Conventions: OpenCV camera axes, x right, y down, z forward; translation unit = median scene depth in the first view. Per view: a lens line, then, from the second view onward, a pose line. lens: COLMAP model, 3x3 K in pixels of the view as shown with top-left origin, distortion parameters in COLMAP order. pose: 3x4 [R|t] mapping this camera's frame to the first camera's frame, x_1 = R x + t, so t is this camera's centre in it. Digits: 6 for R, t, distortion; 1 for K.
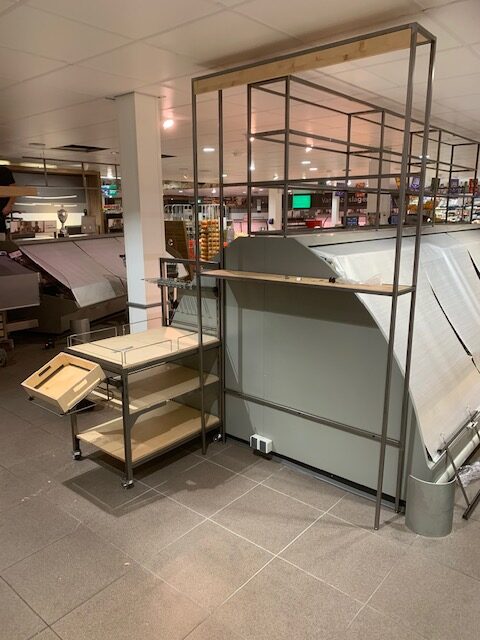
lens RADIAL K [[485.0, 0, 237.3], [0, 485.0, 337.6], [0, 0, 1]] dist [0.003815, -0.000045]
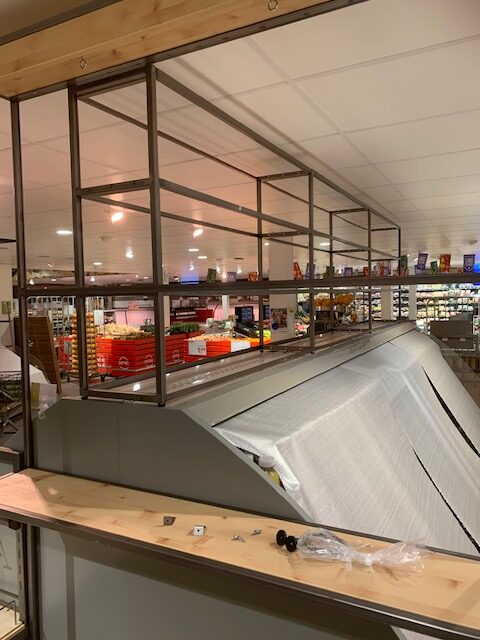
lens RADIAL K [[495.8, 0, 240.0], [0, 495.8, 320.0], [0, 0, 1]] dist [-0.006850, -0.003449]
pose [[0.974369, -0.022975, 0.223780, 0.044403], [0.068343, 0.977985, -0.197166, -0.120784], [-0.214324, 0.207406, 0.954488, 0.339023]]
